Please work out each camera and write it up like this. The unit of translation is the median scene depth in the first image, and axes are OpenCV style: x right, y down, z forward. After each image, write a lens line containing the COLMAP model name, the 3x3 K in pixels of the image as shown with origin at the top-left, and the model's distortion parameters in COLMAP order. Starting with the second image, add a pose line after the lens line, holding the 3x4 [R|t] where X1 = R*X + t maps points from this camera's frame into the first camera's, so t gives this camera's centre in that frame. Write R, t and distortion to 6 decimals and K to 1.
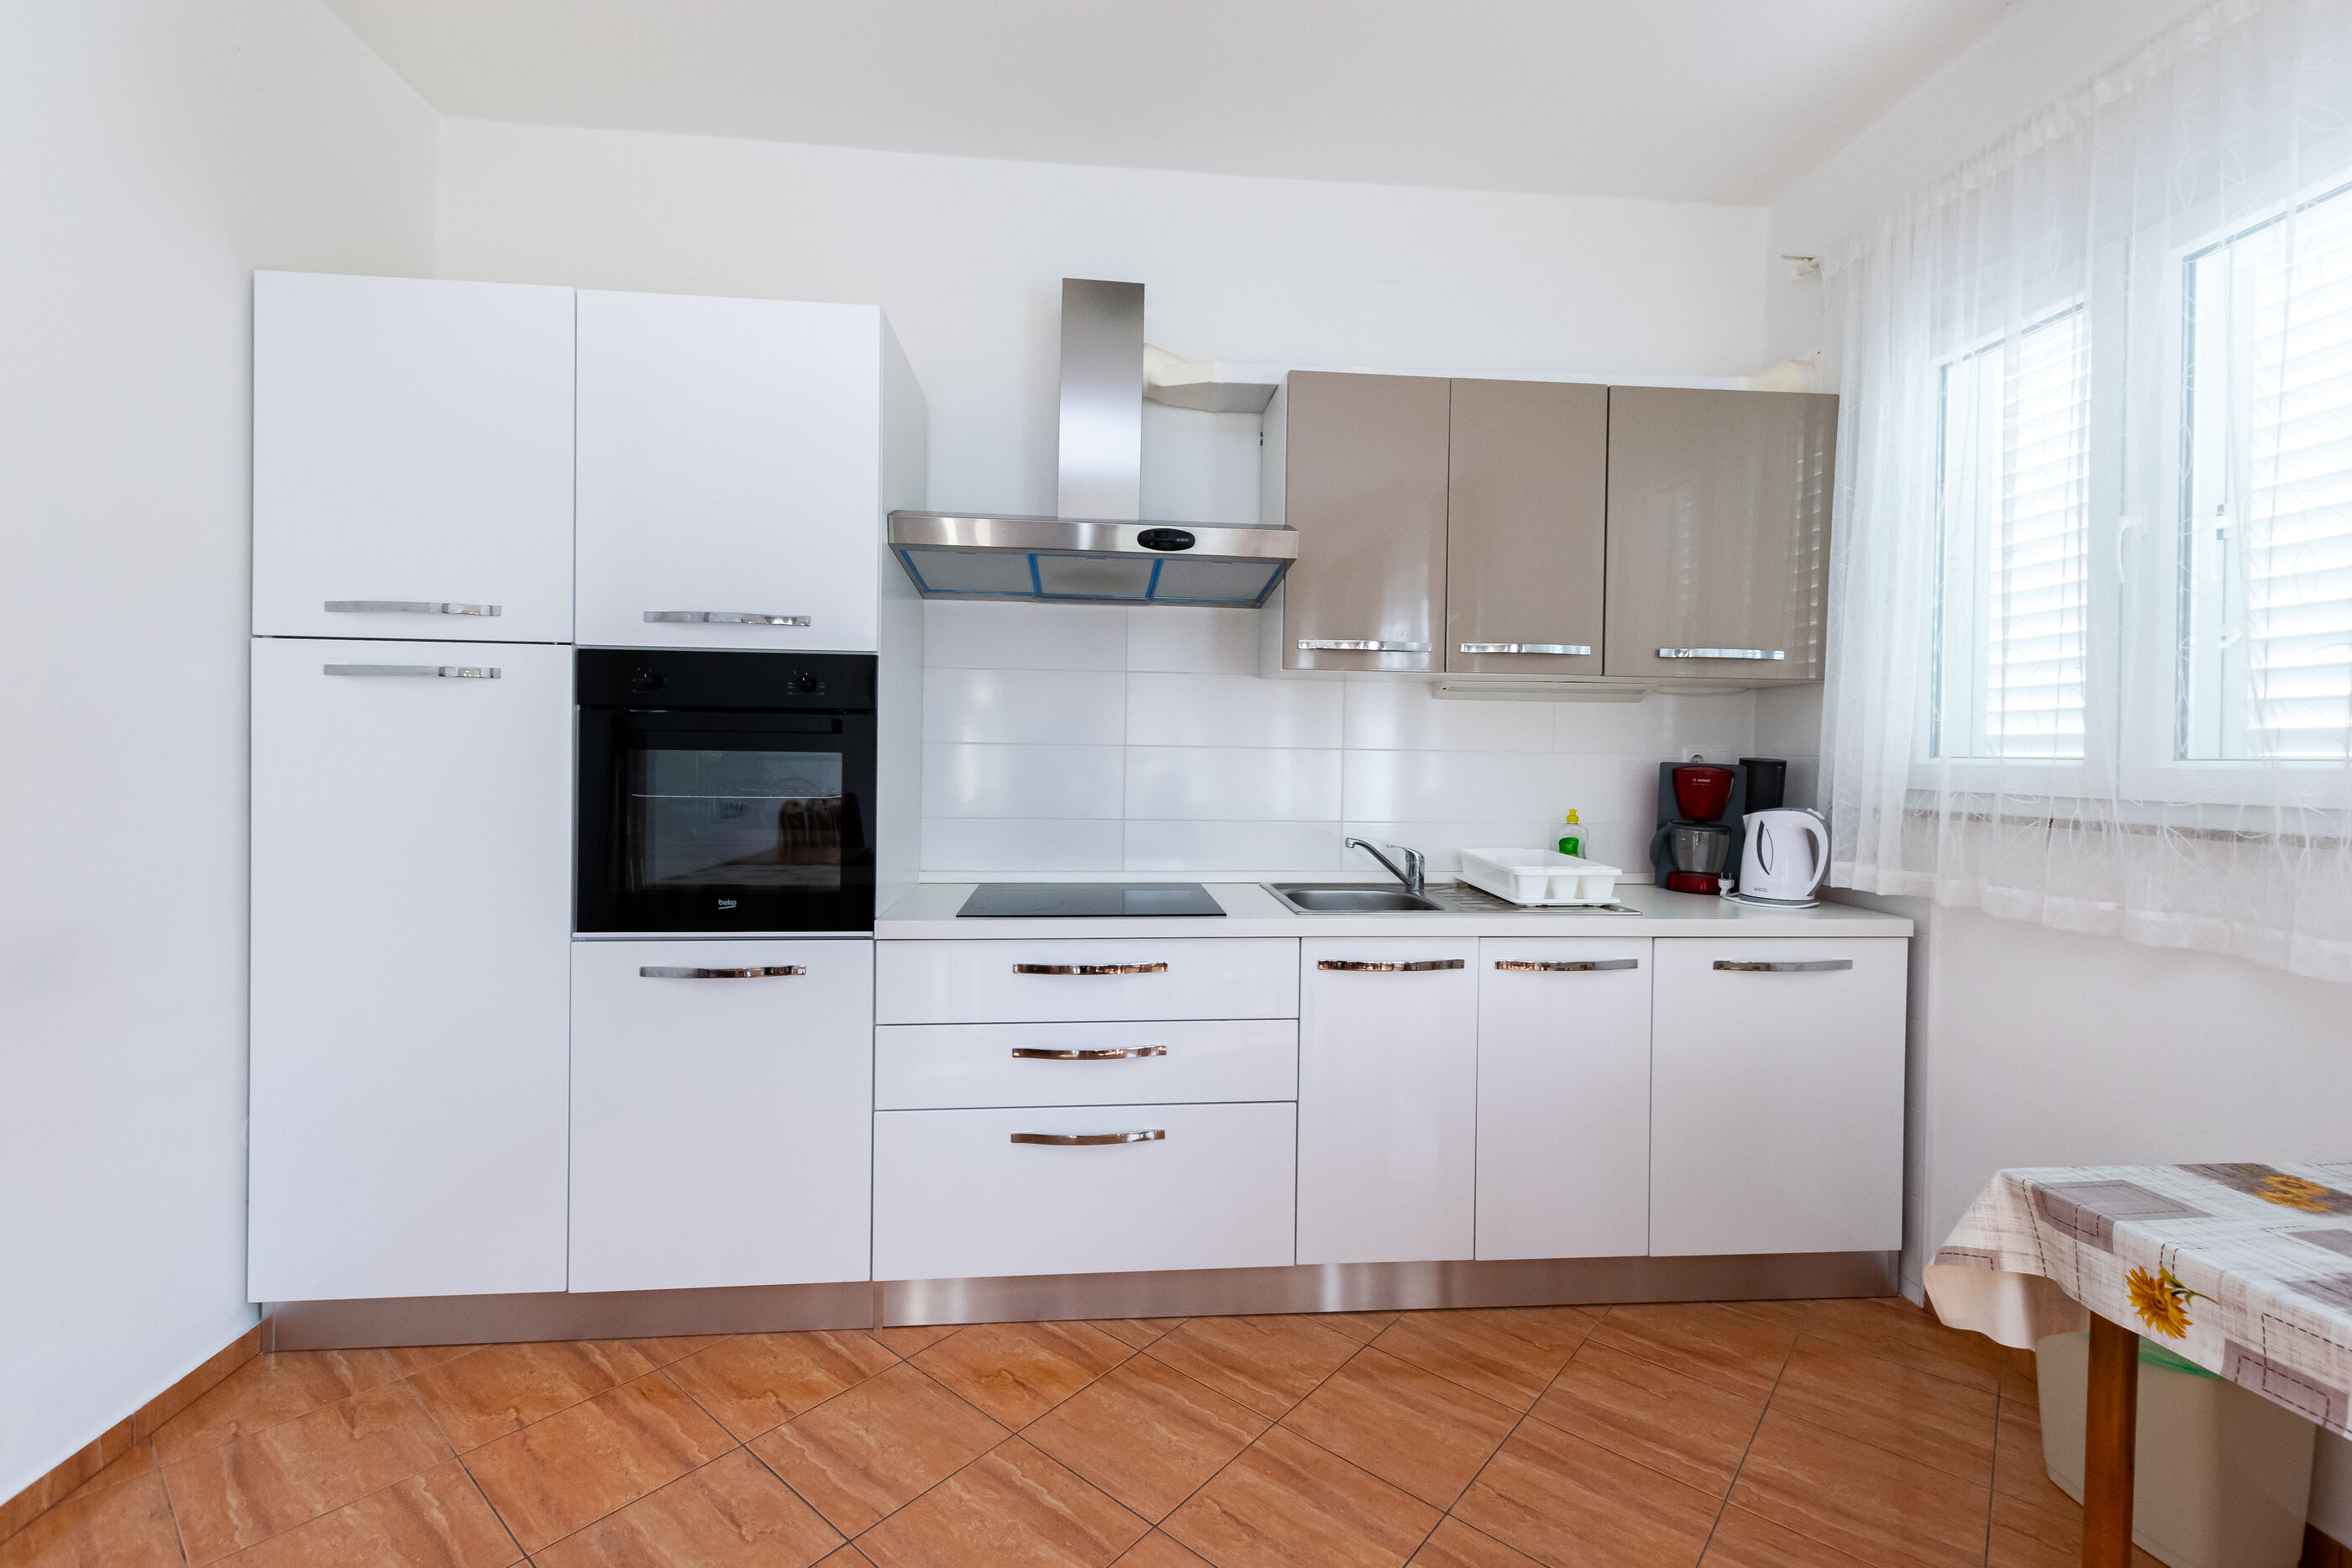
lens RADIAL K [[1017.0, 0, 1175.0], [0, 1017.0, 770.8], [0, 0, 1]] dist [0.006777, -0.004732]
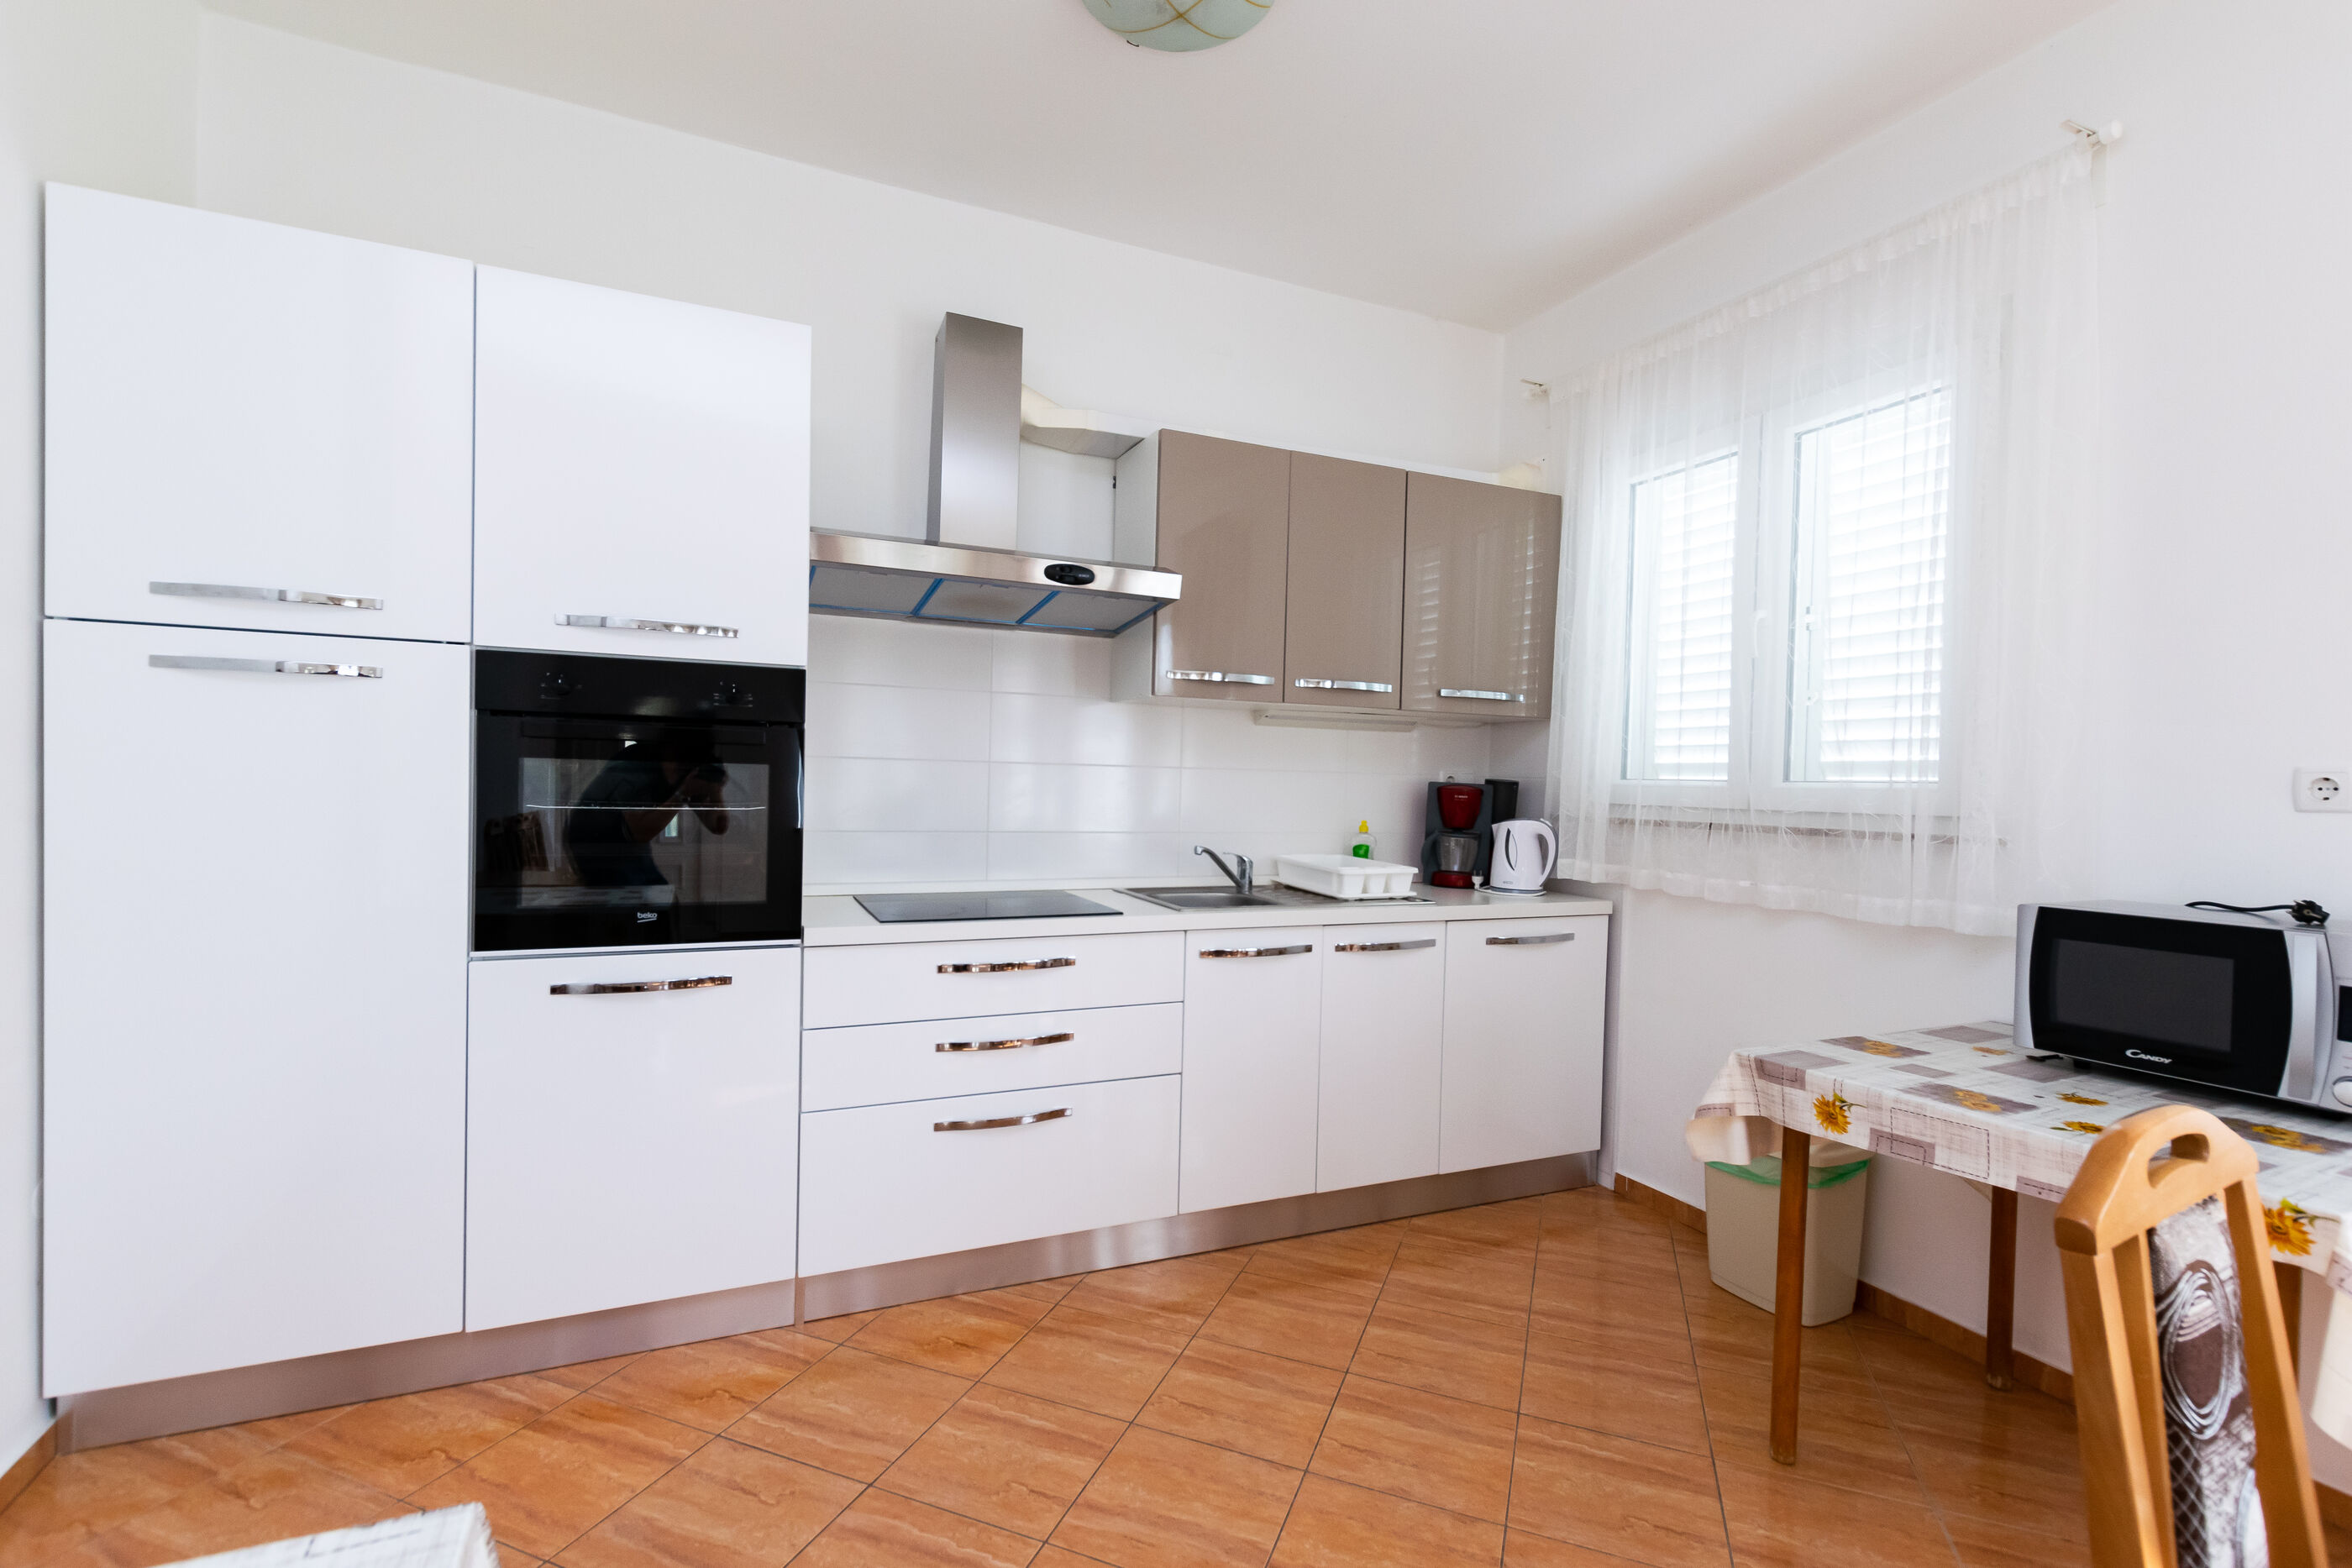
lens RADIAL K [[1038.2, 0, 1173.4], [0, 1038.2, 814.1], [0, 0, 1]] dist [-0.001882, -0.000505]
pose [[0.947851, -0.001601, 0.318711, -0.276705], [-0.005225, 0.999775, 0.020560, 0.008299], [-0.318672, -0.021153, 0.947629, -0.109262]]
